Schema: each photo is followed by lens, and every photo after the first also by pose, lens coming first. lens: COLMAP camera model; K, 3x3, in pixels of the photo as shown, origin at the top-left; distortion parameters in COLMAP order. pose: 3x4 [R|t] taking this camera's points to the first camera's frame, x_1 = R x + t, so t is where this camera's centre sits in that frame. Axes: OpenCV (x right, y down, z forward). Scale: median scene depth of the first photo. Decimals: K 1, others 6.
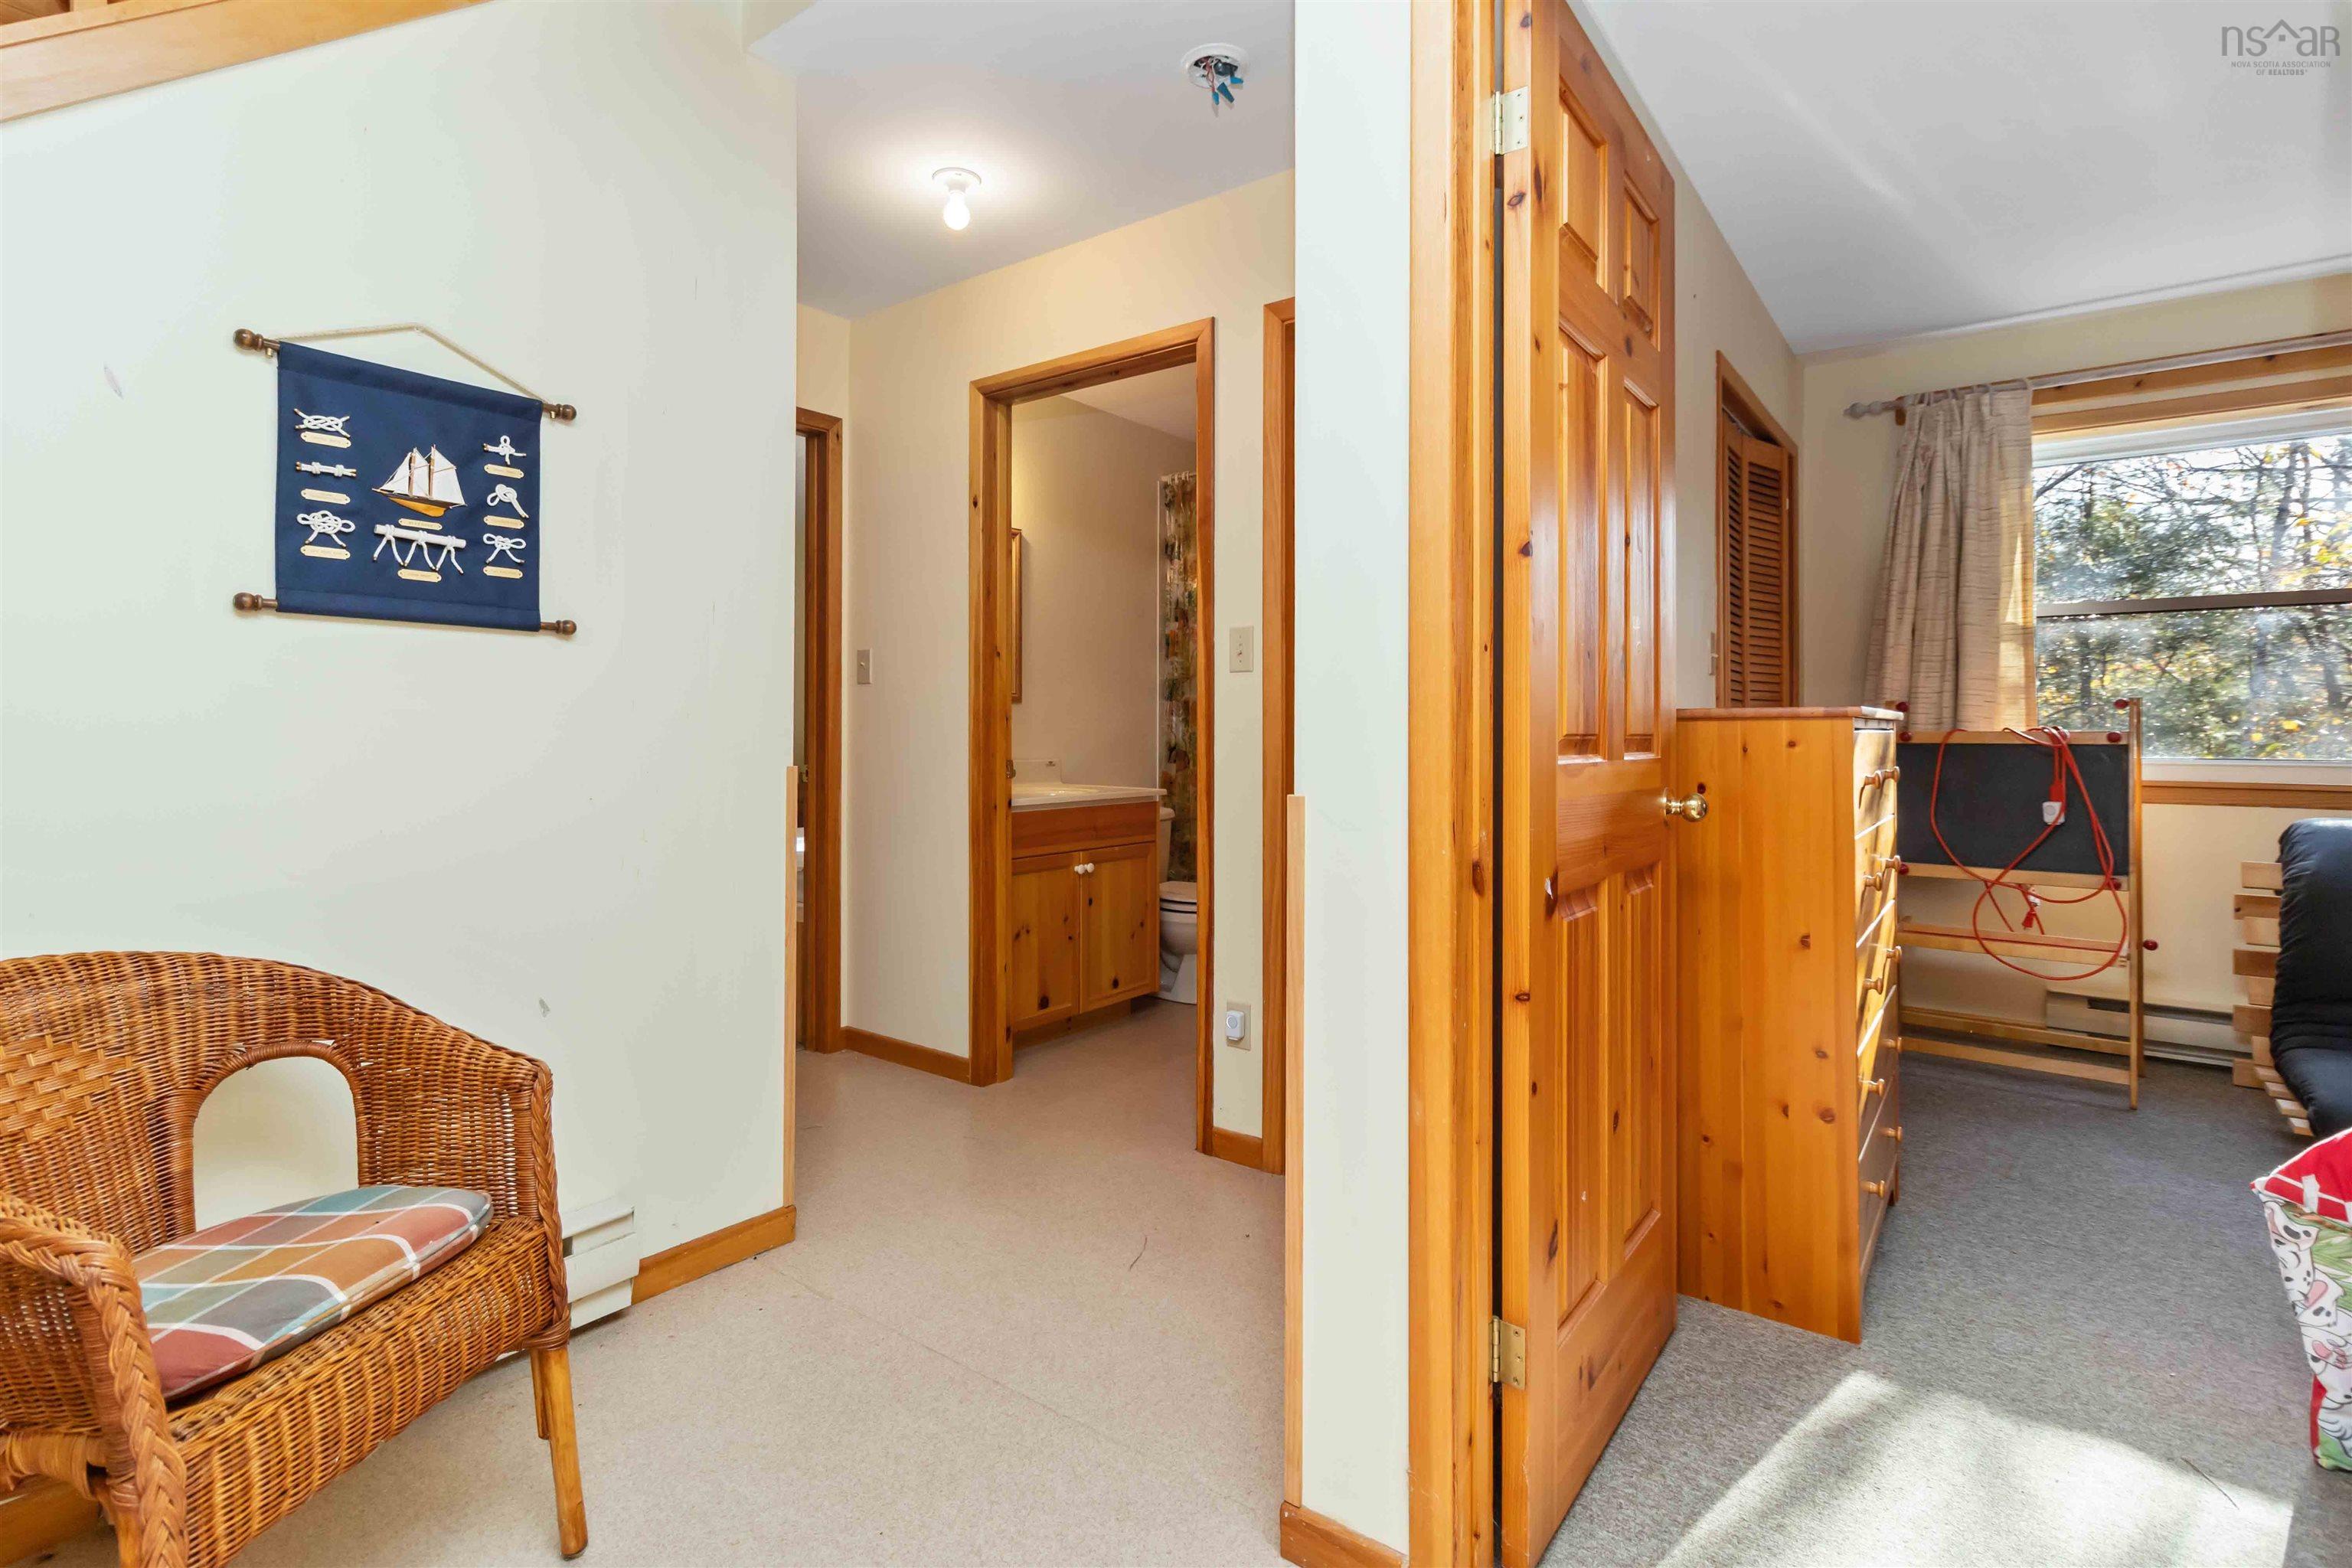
lens RADIAL K [[1115.9, 0, 1155.5], [0, 1115.9, 724.8], [0, 0, 1]] dist [-0.002302, 0.000296]
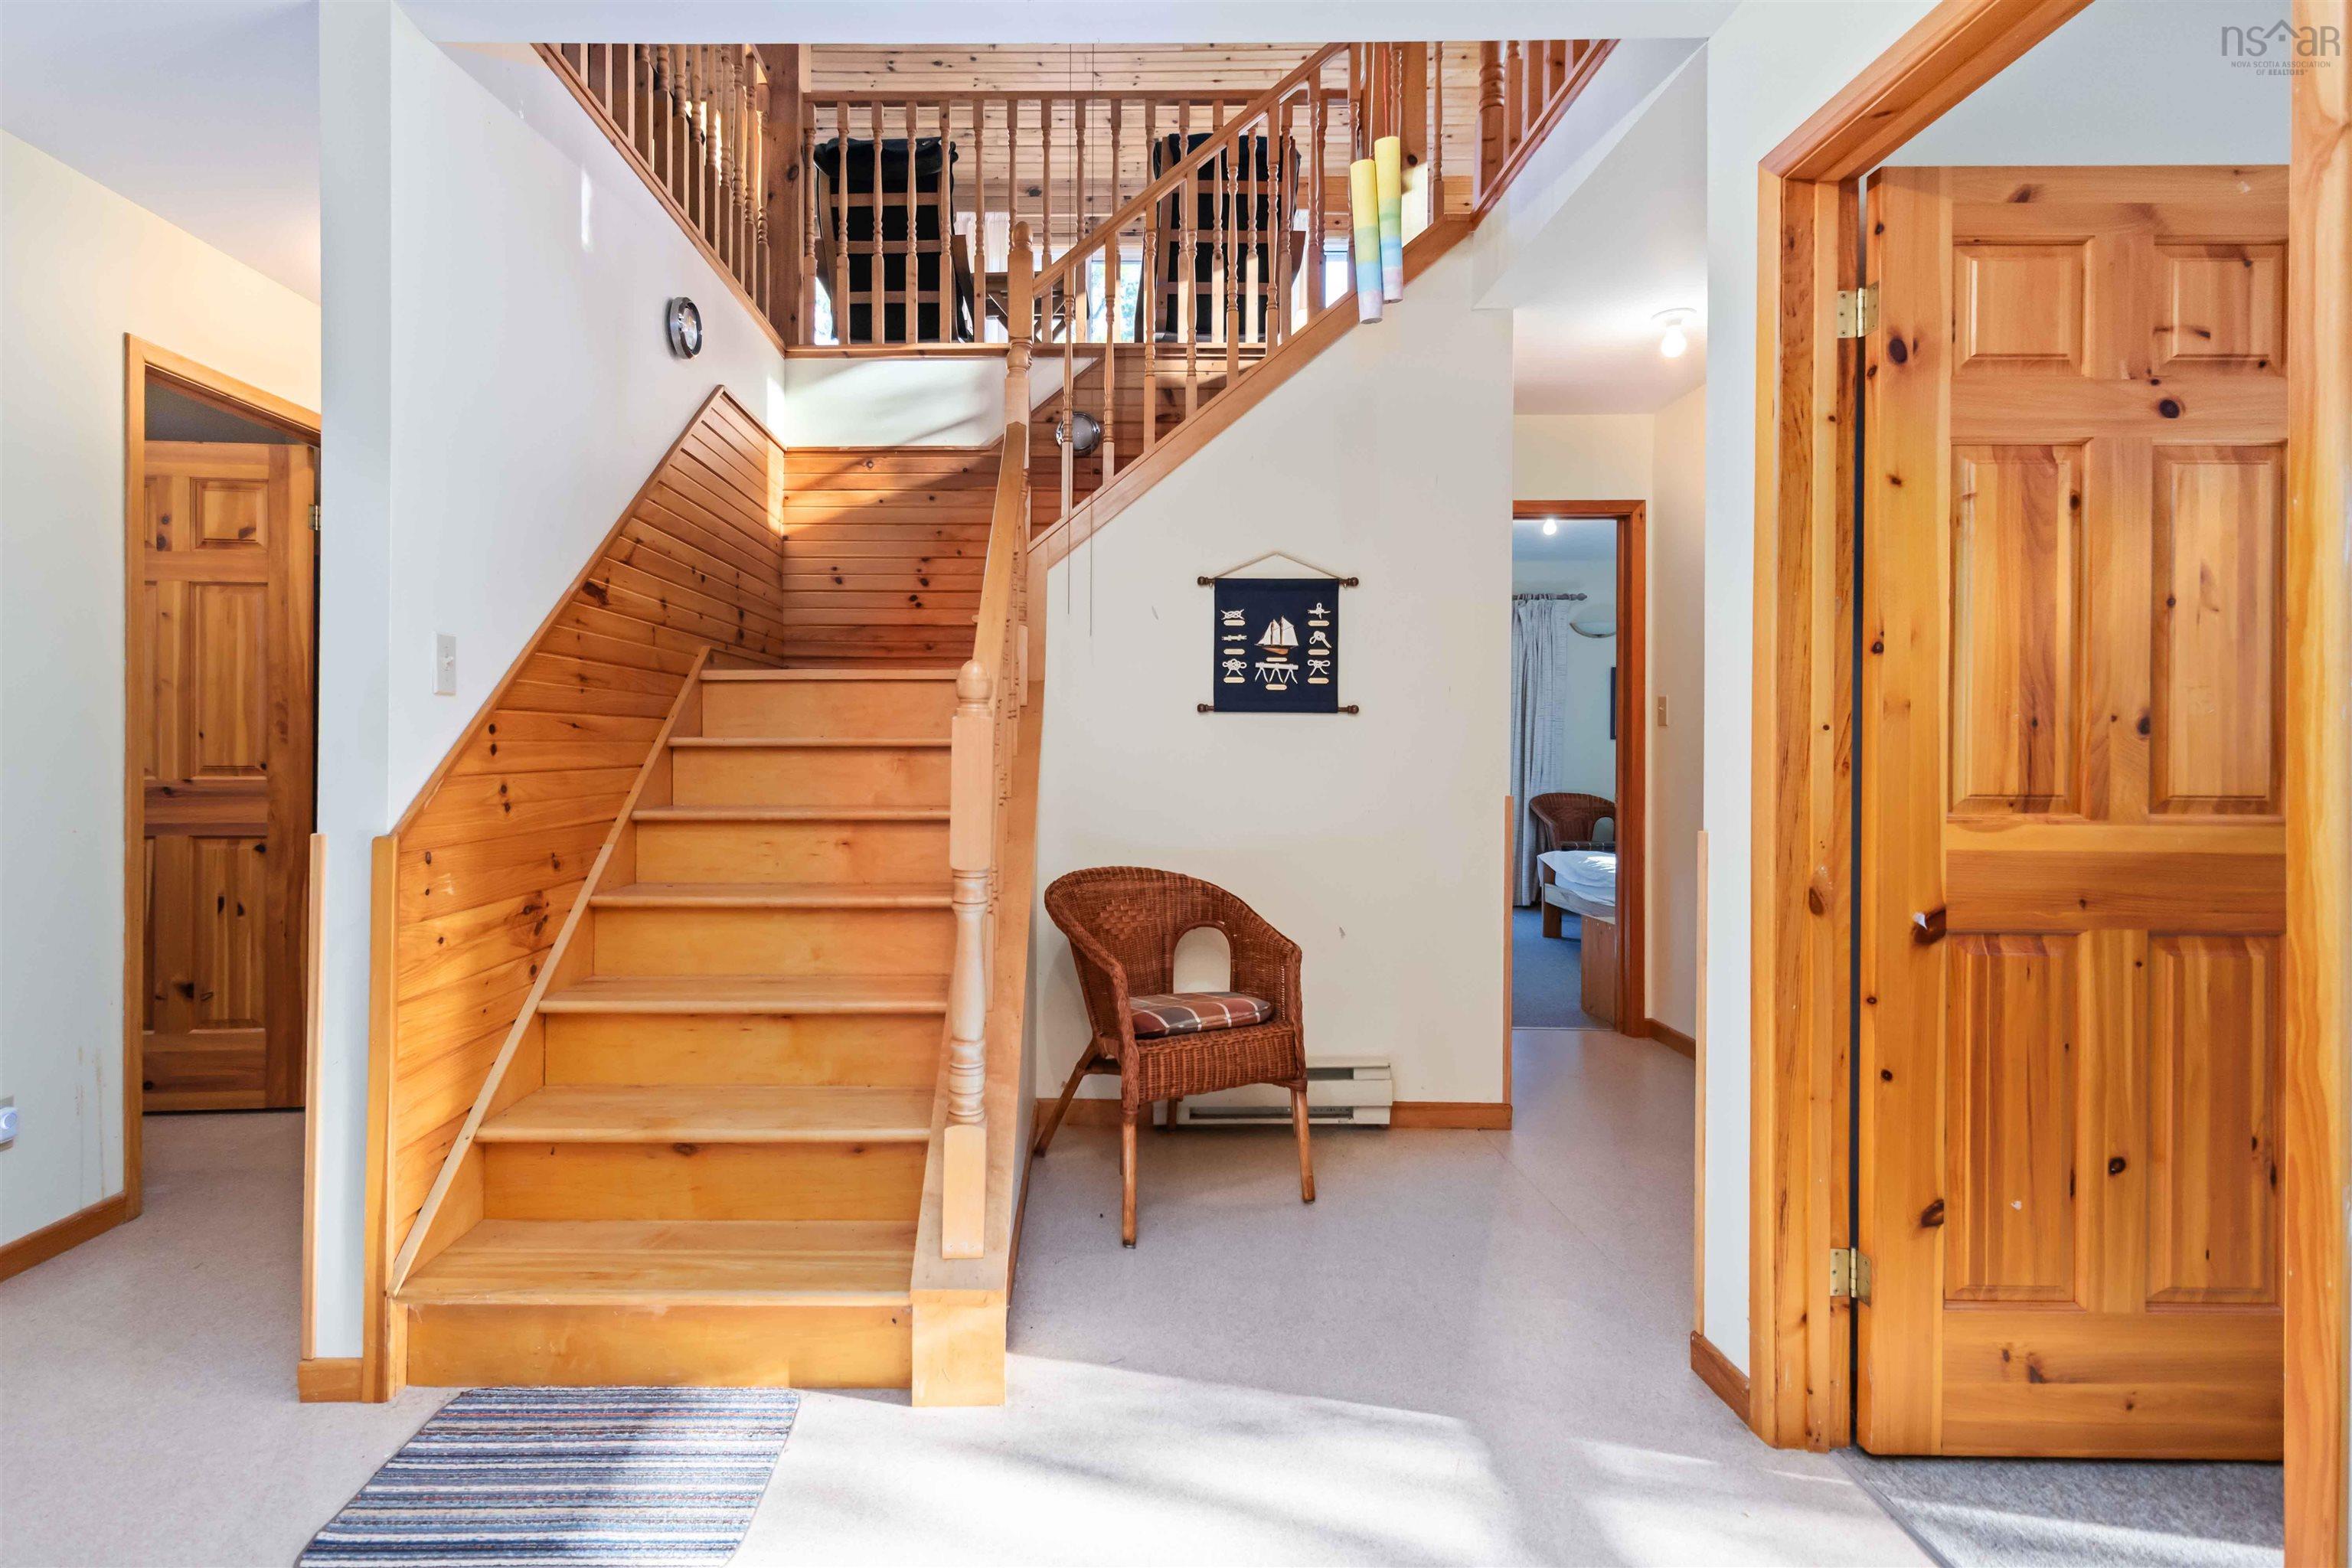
lens RADIAL K [[1115.9, 0, 1100.6], [0, 1115.9, 748.6], [0, 0, 1]] dist [-0.002302, 0.000296]
pose [[0.613619, 0.002136, -0.789599, 0.675874], [0.001638, 0.999991, 0.003978, -0.041682], [0.789601, -0.003734, 0.613610, -0.402513]]
